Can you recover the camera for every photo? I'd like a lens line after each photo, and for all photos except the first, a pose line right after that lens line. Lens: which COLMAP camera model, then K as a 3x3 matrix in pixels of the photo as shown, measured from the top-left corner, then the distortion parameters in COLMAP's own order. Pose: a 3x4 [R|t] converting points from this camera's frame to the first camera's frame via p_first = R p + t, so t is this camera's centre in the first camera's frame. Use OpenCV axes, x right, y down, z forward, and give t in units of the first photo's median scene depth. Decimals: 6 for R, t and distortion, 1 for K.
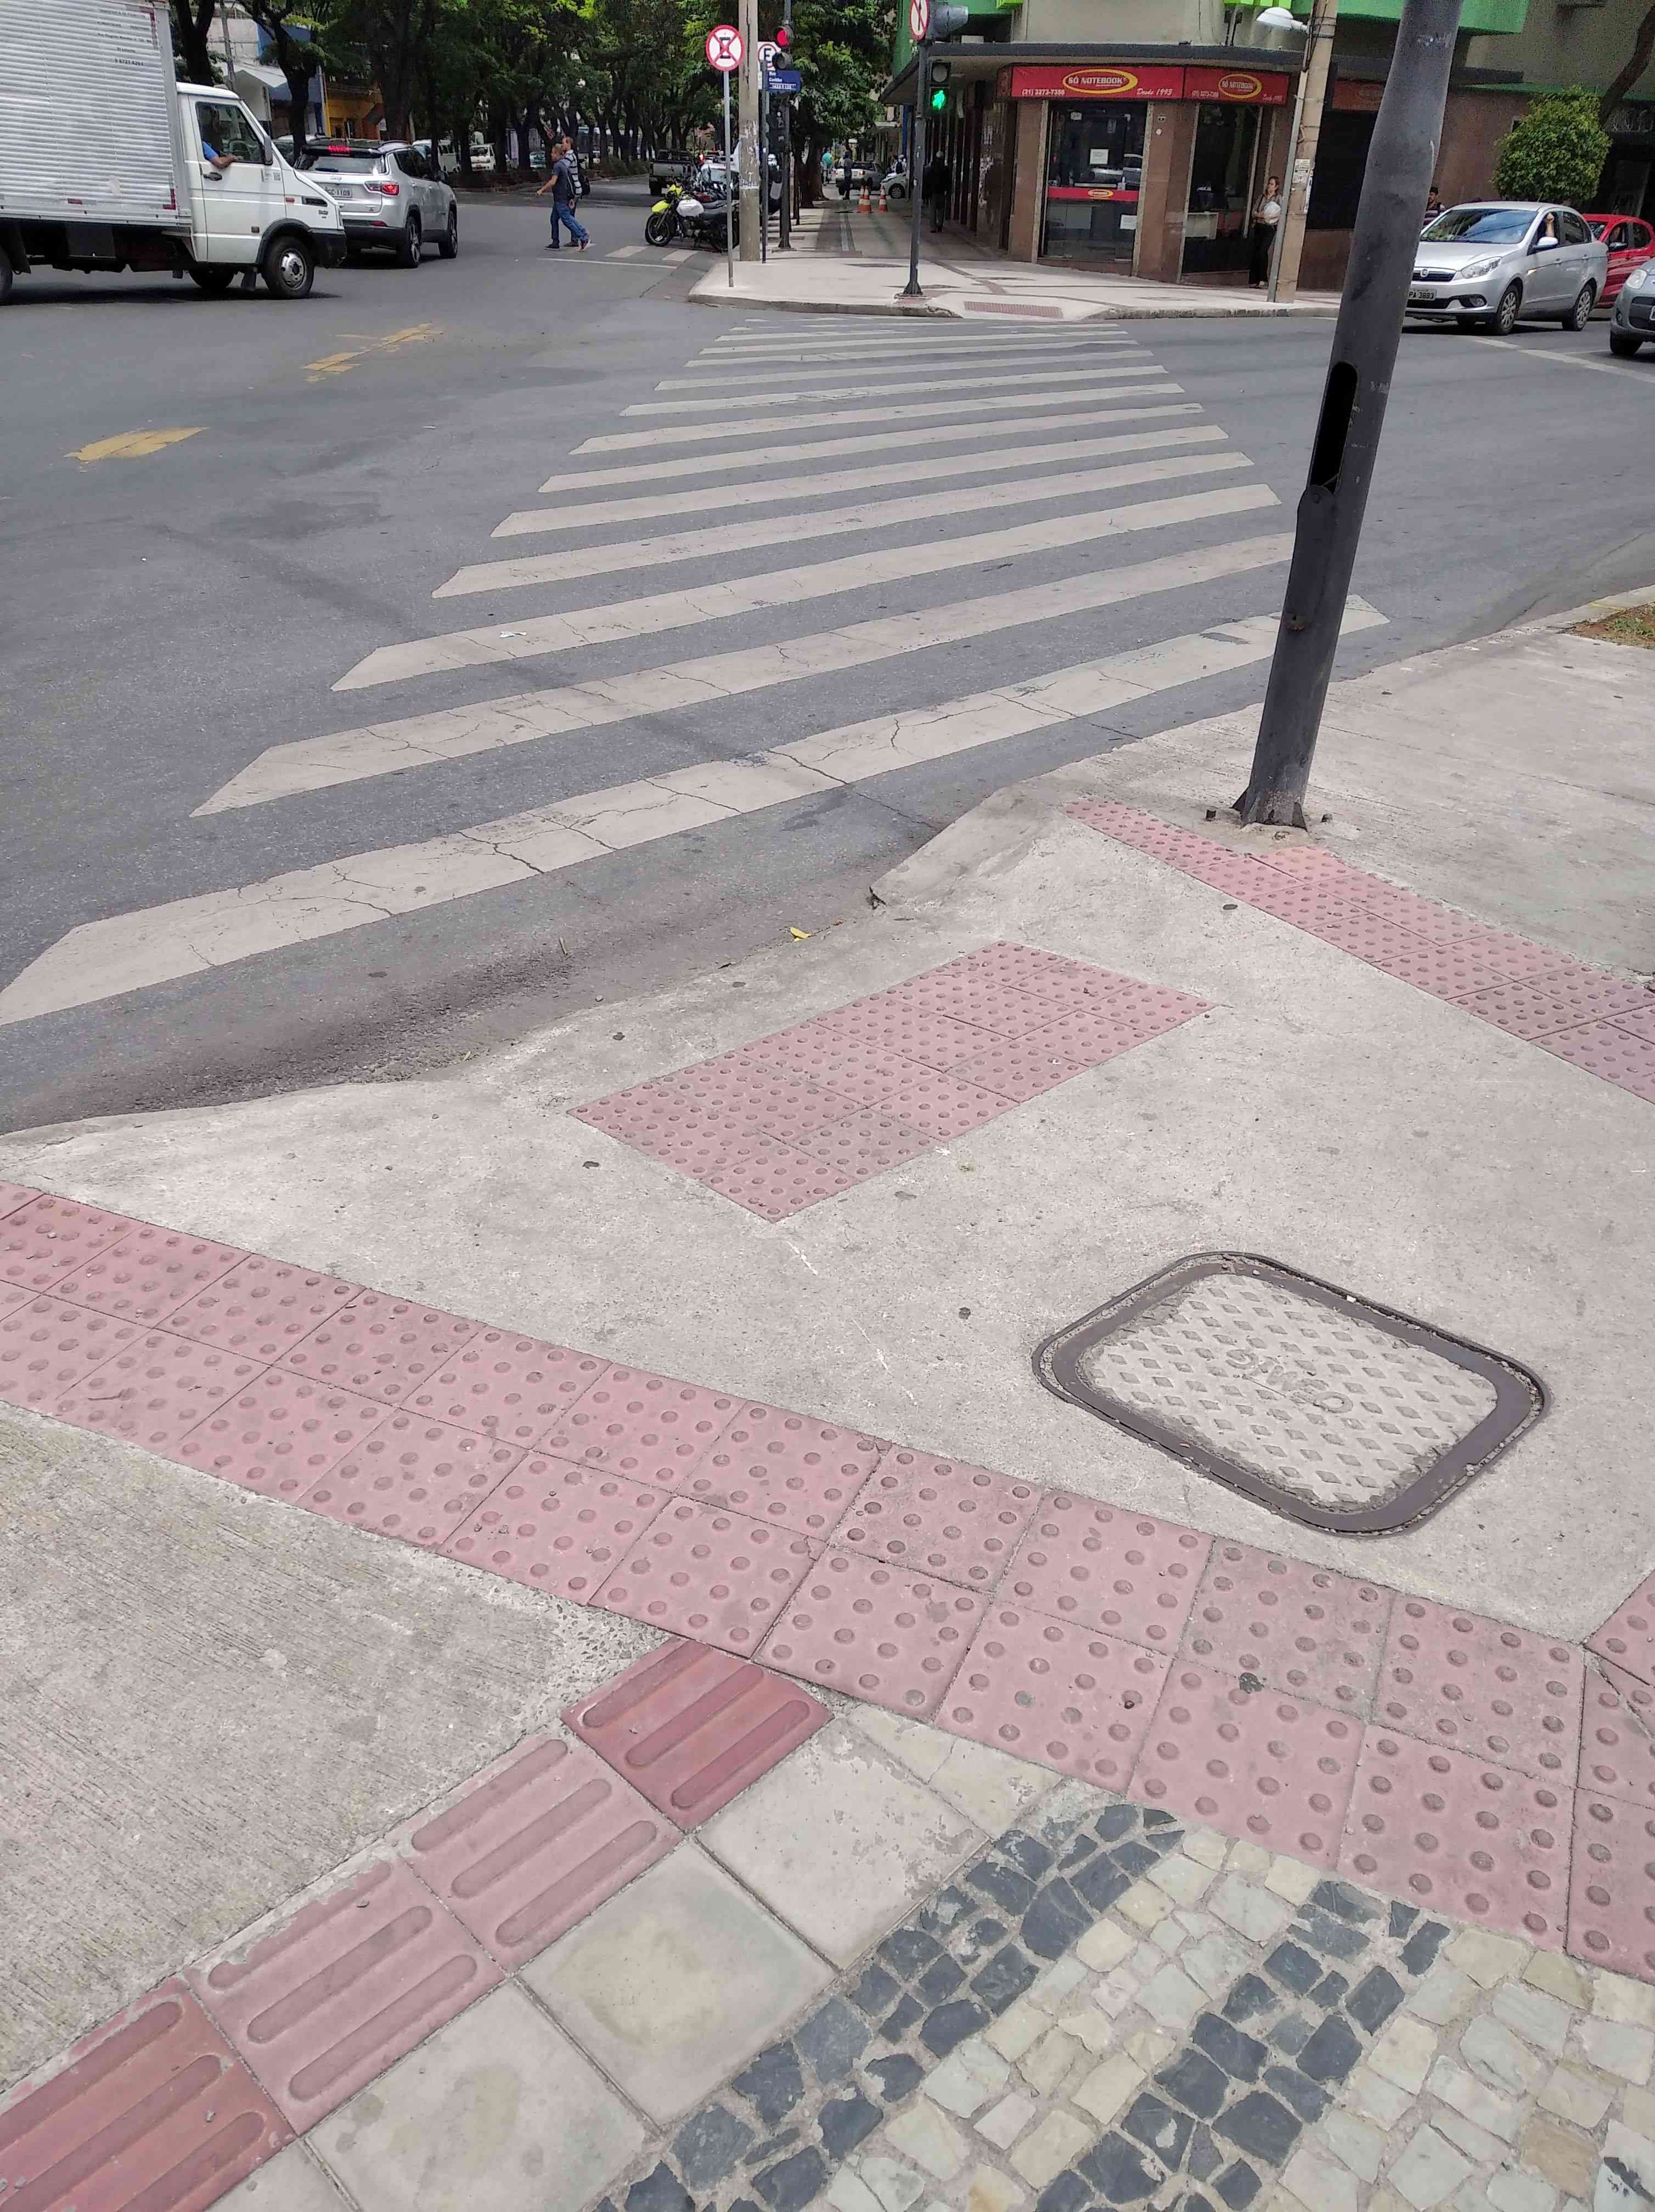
lens RADIAL K [[1703.0, 0, 839.5], [0, 1703.0, 1090.0], [0, 0, 1]] dist [0.050456, -0.067735]
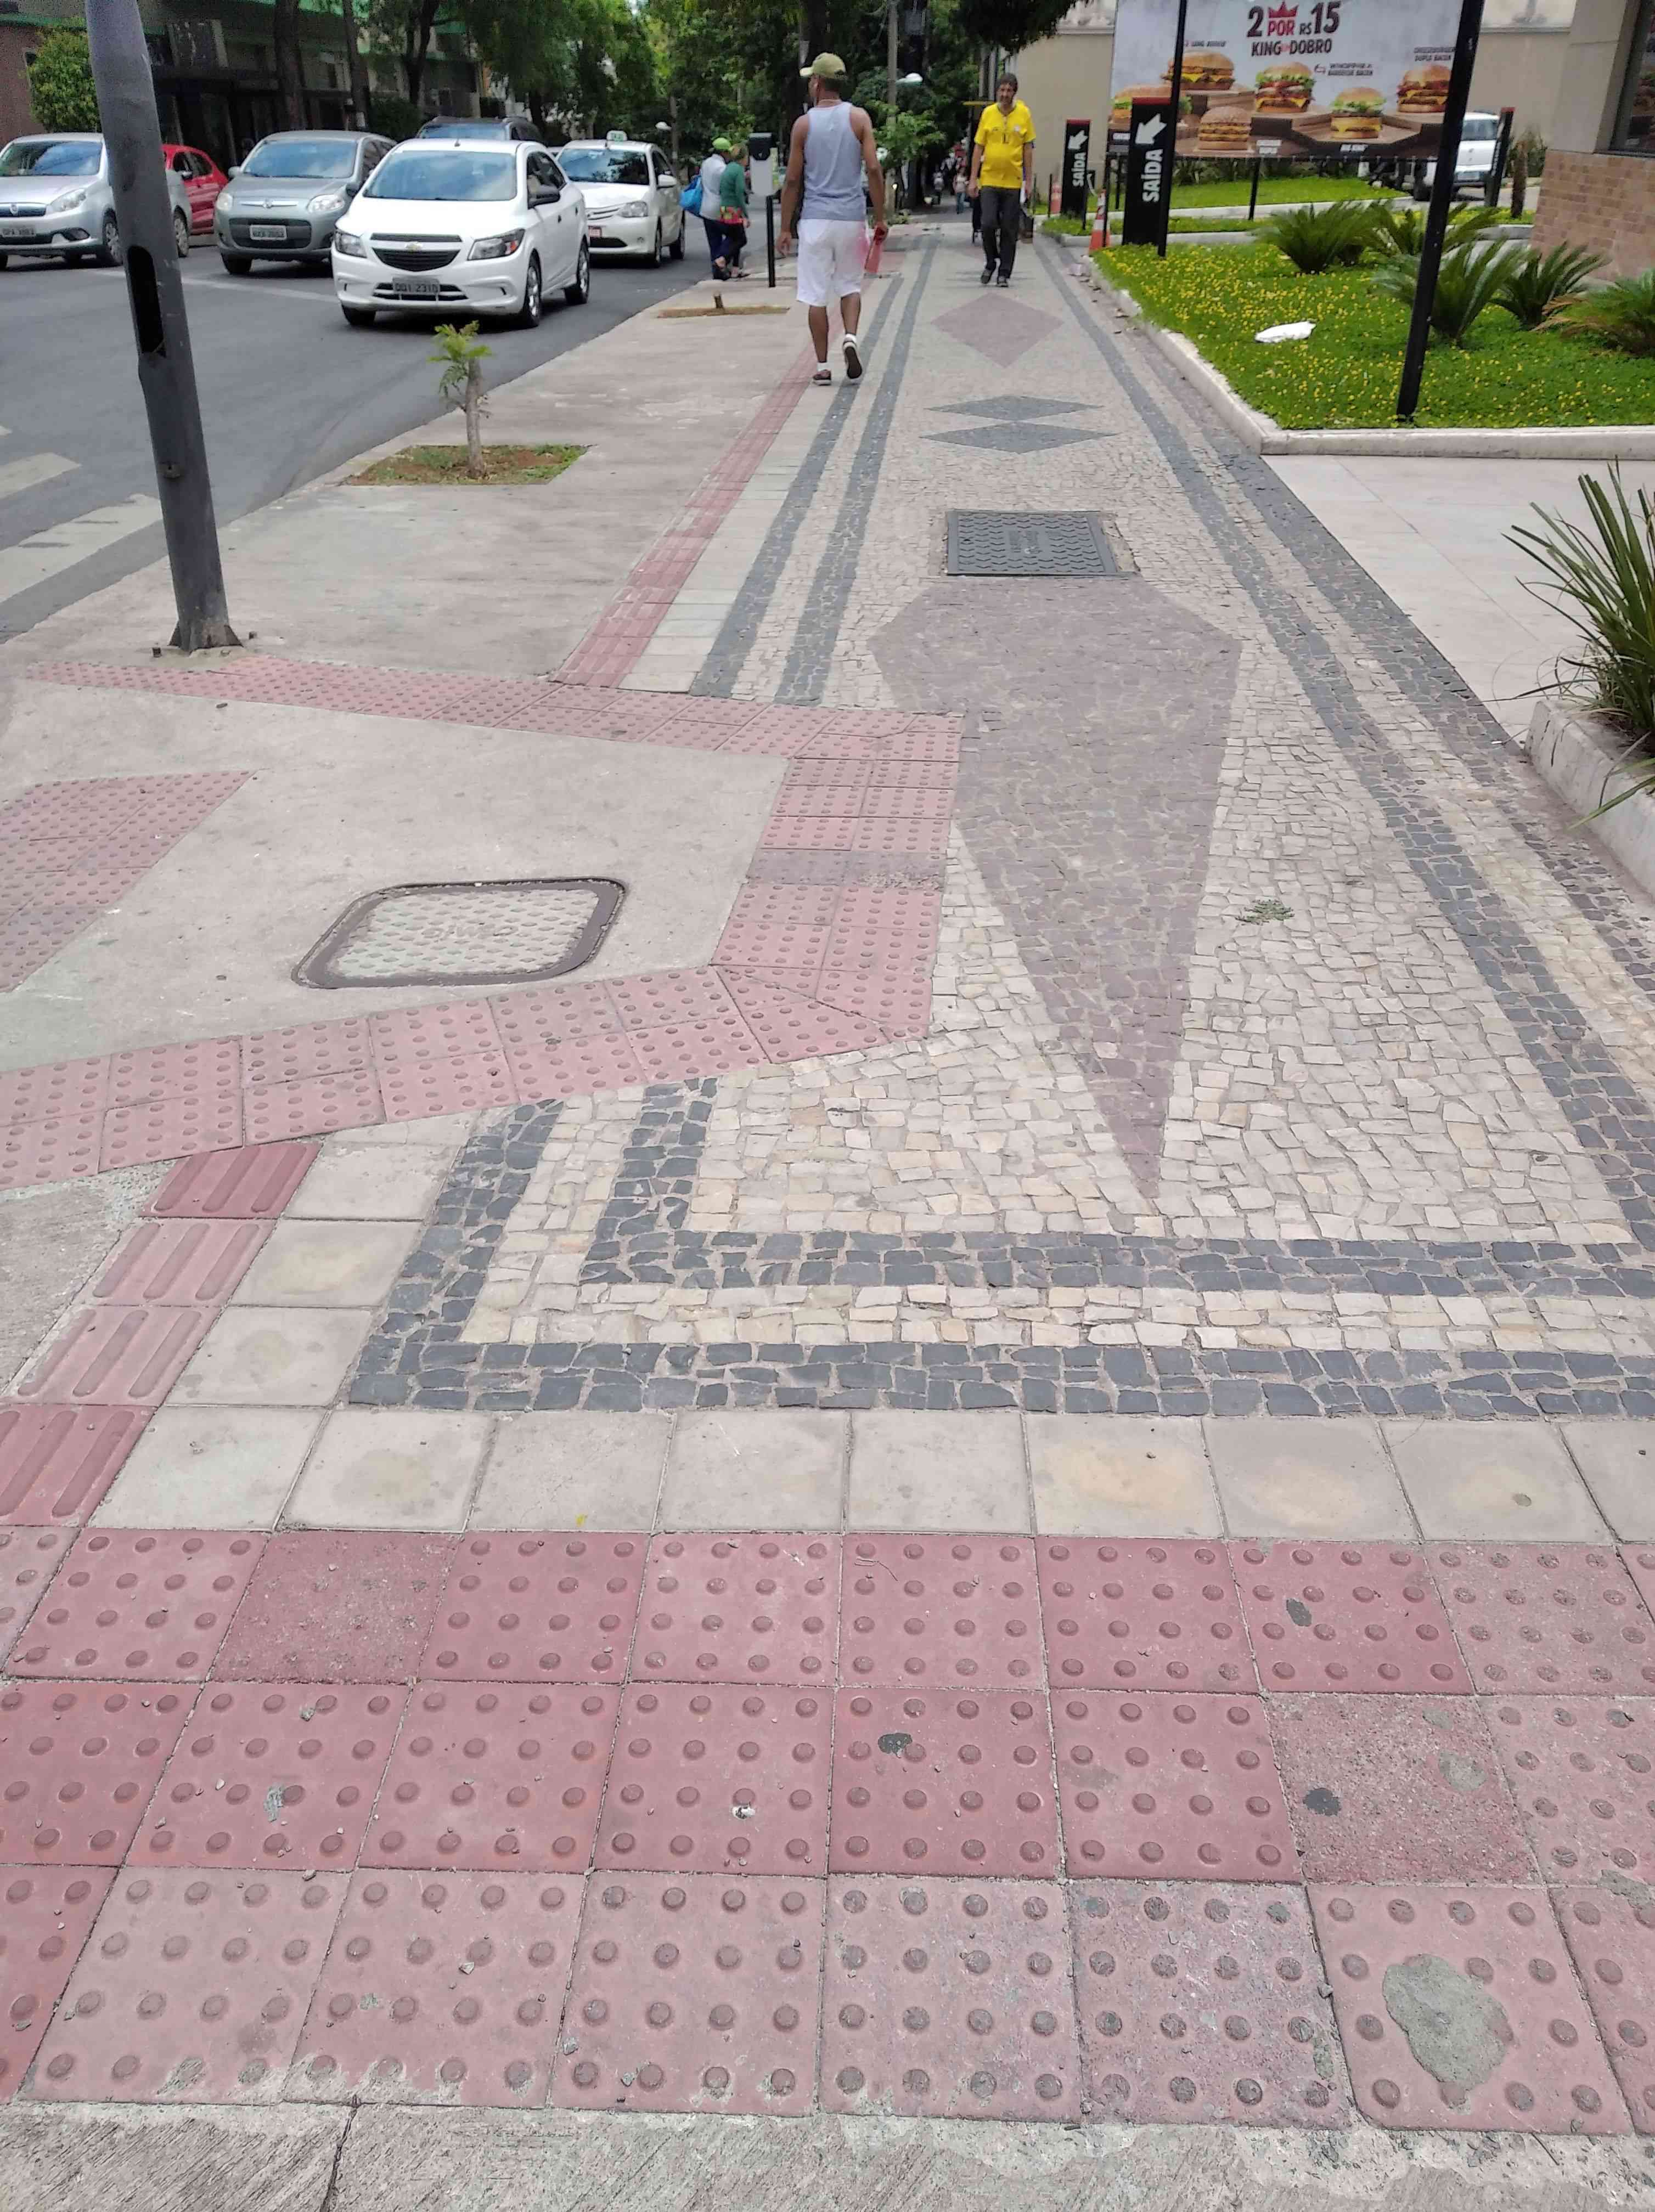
lens RADIAL K [[1703.0, 0, 826.8], [0, 1703.0, 1113.2], [0, 0, 1]] dist [0.050456, -0.067735]
pose [[0.753126, -0.352561, 0.555429, -0.227117], [0.330934, 0.932708, 0.143315, 0.130556], [-0.568580, 0.075876, 0.819121, -0.205045]]
